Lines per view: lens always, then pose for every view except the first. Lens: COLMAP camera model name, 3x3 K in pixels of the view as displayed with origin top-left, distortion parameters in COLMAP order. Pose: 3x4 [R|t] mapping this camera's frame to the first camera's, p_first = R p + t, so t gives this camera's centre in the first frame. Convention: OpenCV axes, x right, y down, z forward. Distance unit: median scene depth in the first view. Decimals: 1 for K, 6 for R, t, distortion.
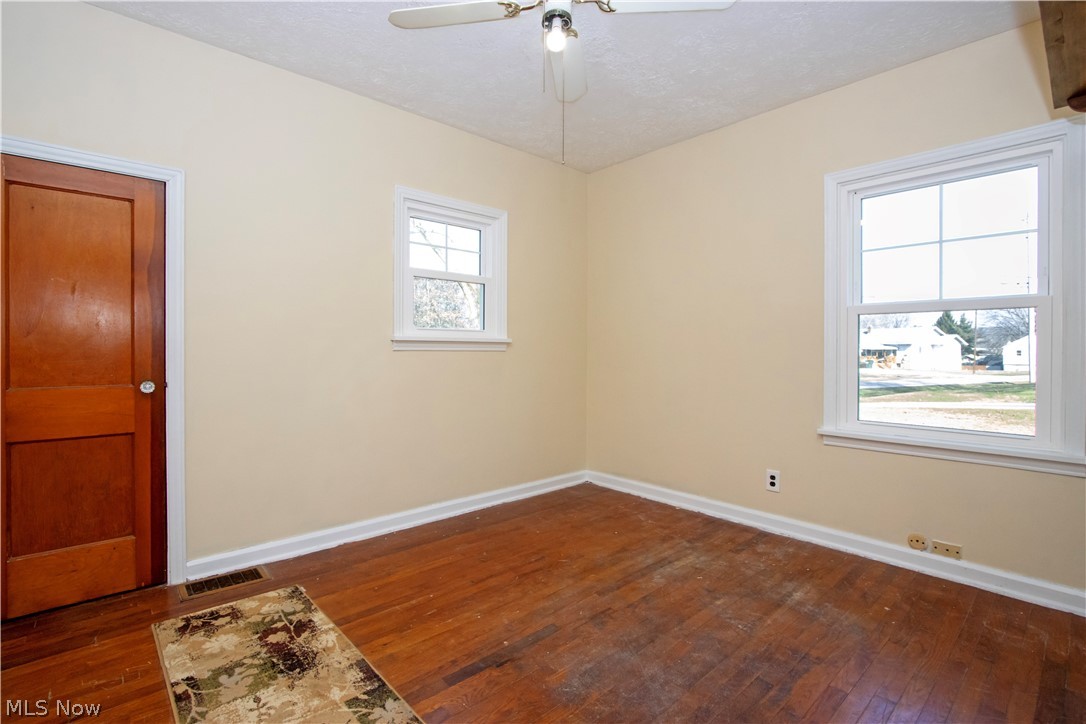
lens RADIAL K [[504.1, 0, 541.8], [0, 504.1, 356.0], [0, 0, 1]] dist [-0.003085, -0.000332]
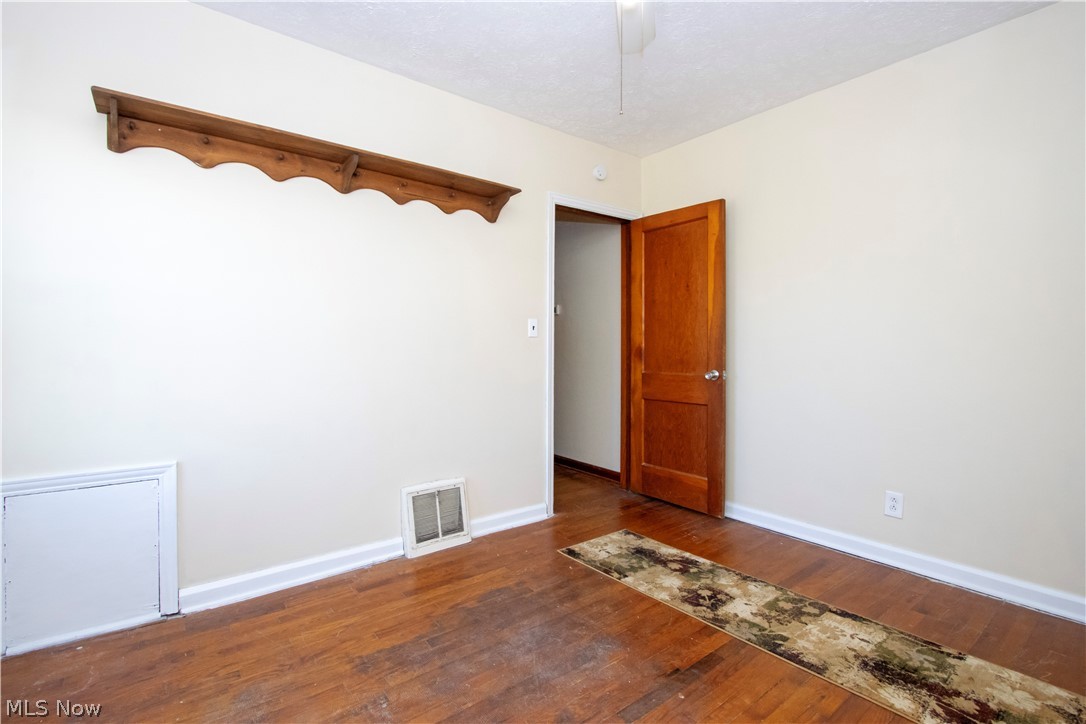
lens RADIAL K [[504.1, 0, 541.8], [0, 504.1, 356.0], [0, 0, 1]] dist [-0.003085, -0.000332]
pose [[-0.997618, -0.010934, 0.068102, 0.120448], [-0.008829, 0.999476, 0.031125, -0.030228], [-0.068406, 0.030450, -0.997193, 1.985712]]
